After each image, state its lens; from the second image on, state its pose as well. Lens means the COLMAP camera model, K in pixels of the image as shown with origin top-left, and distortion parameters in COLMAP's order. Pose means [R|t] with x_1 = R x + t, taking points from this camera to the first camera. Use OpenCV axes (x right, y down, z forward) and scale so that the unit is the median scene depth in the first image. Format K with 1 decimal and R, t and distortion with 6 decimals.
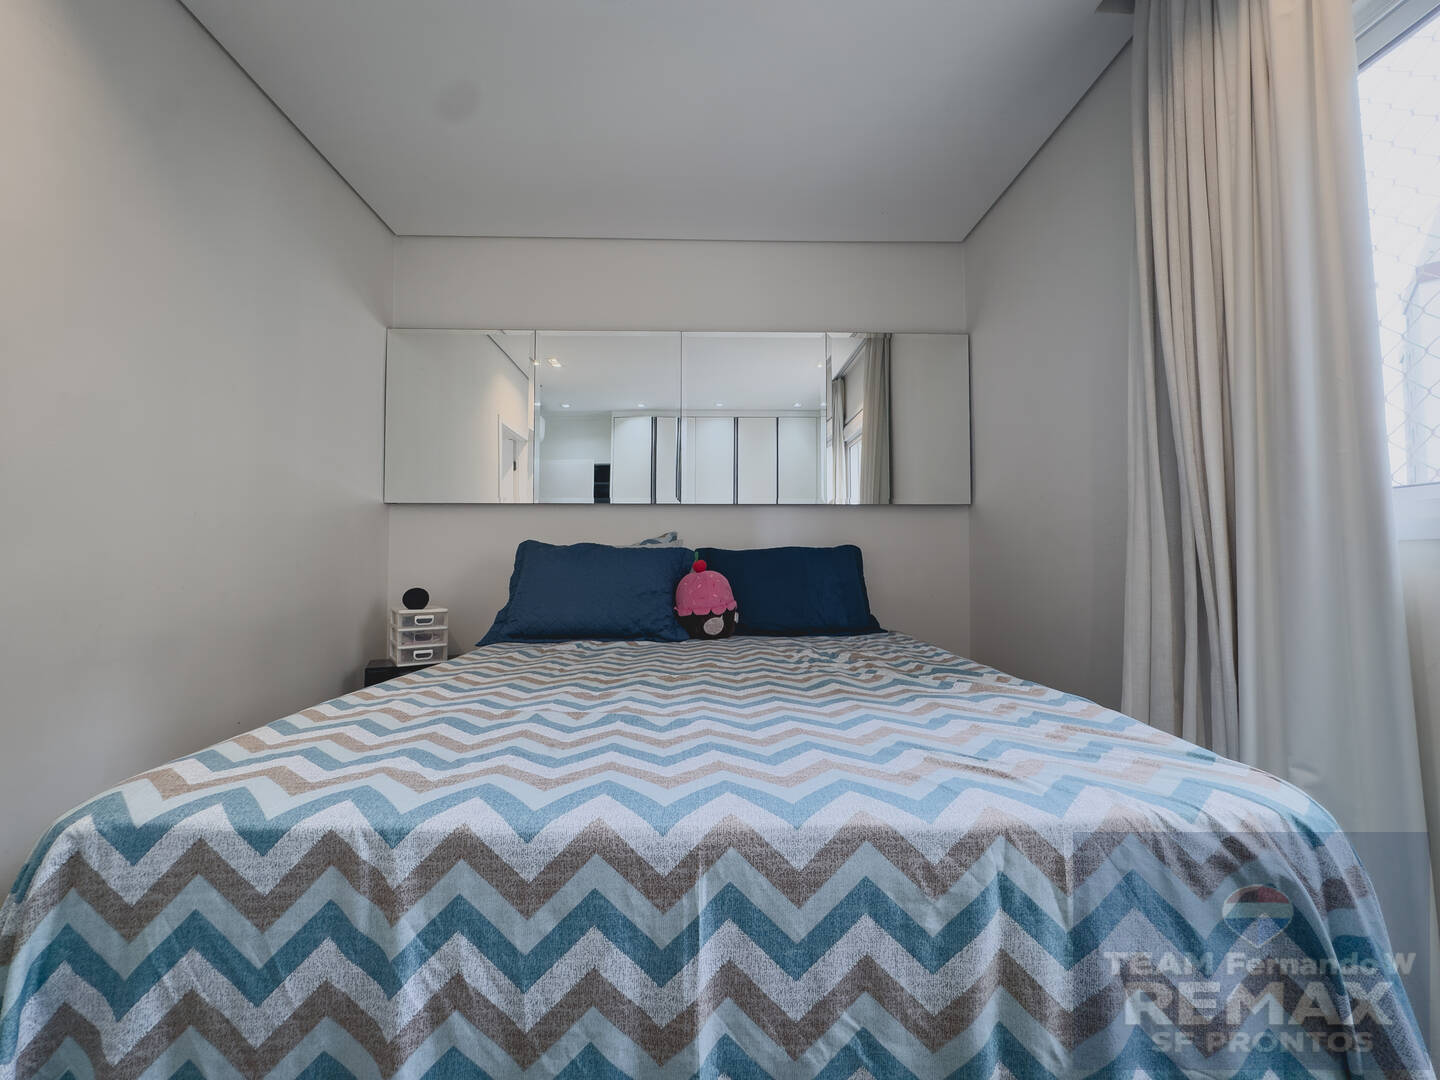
lens RADIAL K [[585.4, 0, 717.3], [0, 585.4, 523.7], [0, 0, 1]] dist [-0.001937, -0.000478]
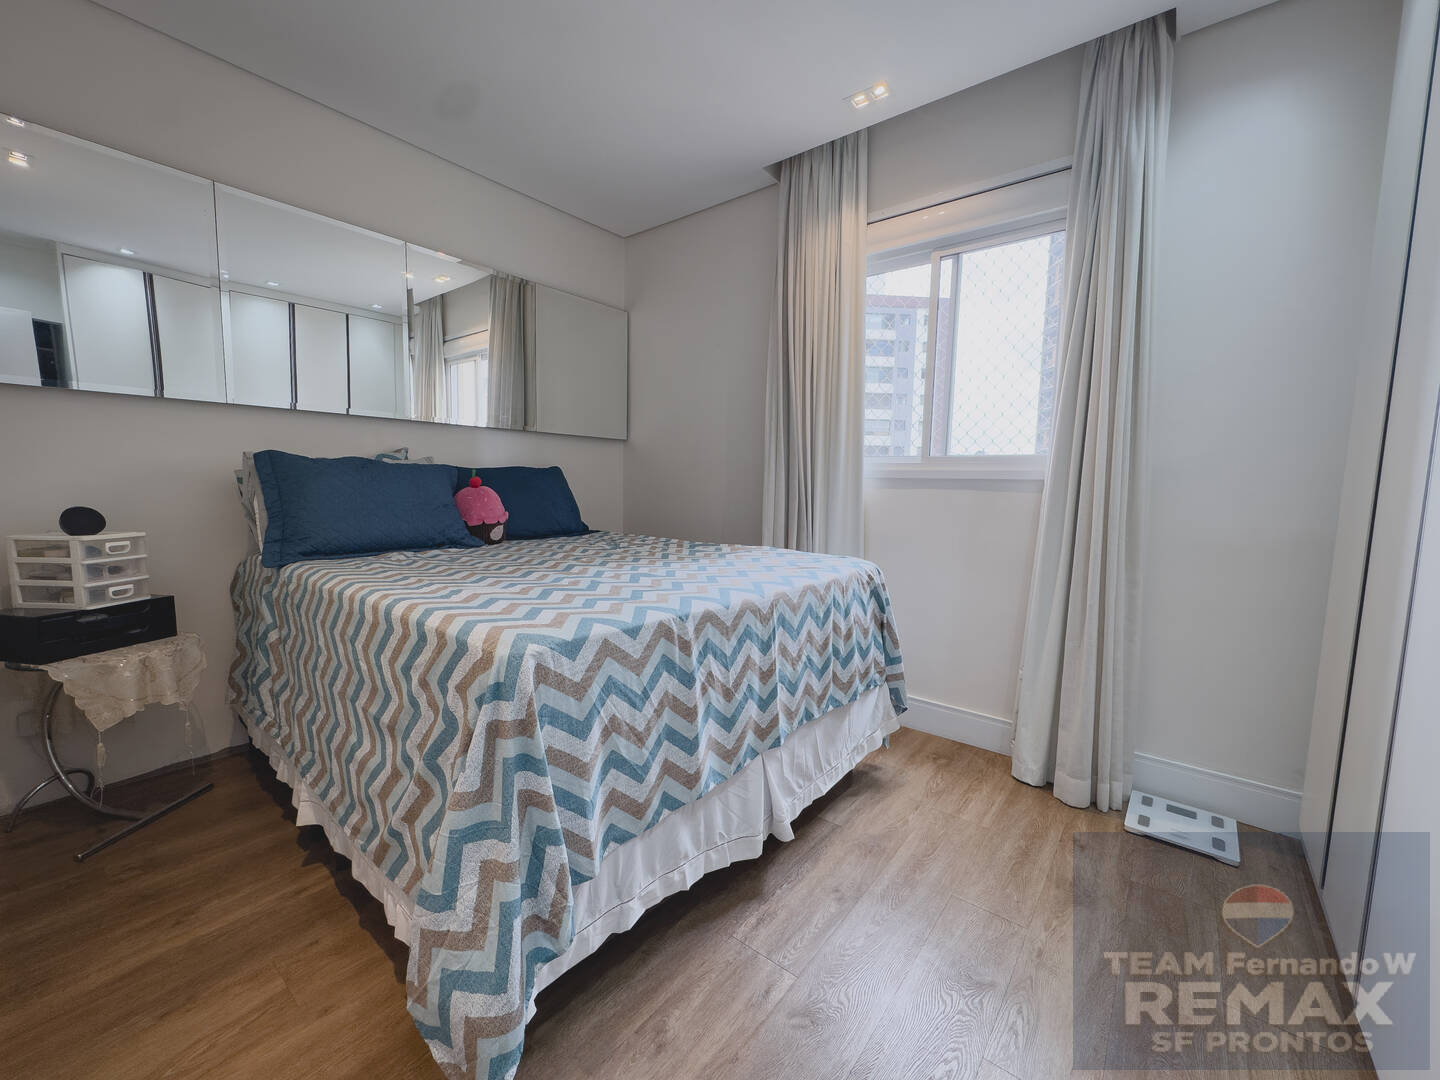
lens RADIAL K [[579.2, 0, 720.0], [0, 579.2, 540.0], [0, 0, 1]] dist [0.000055, 0.000268]
pose [[0.644701, -0.063054, 0.761830, -1.982500], [-0.065975, 0.988284, 0.137628, -0.012626], [-0.761583, -0.138990, 0.632988, -0.319726]]
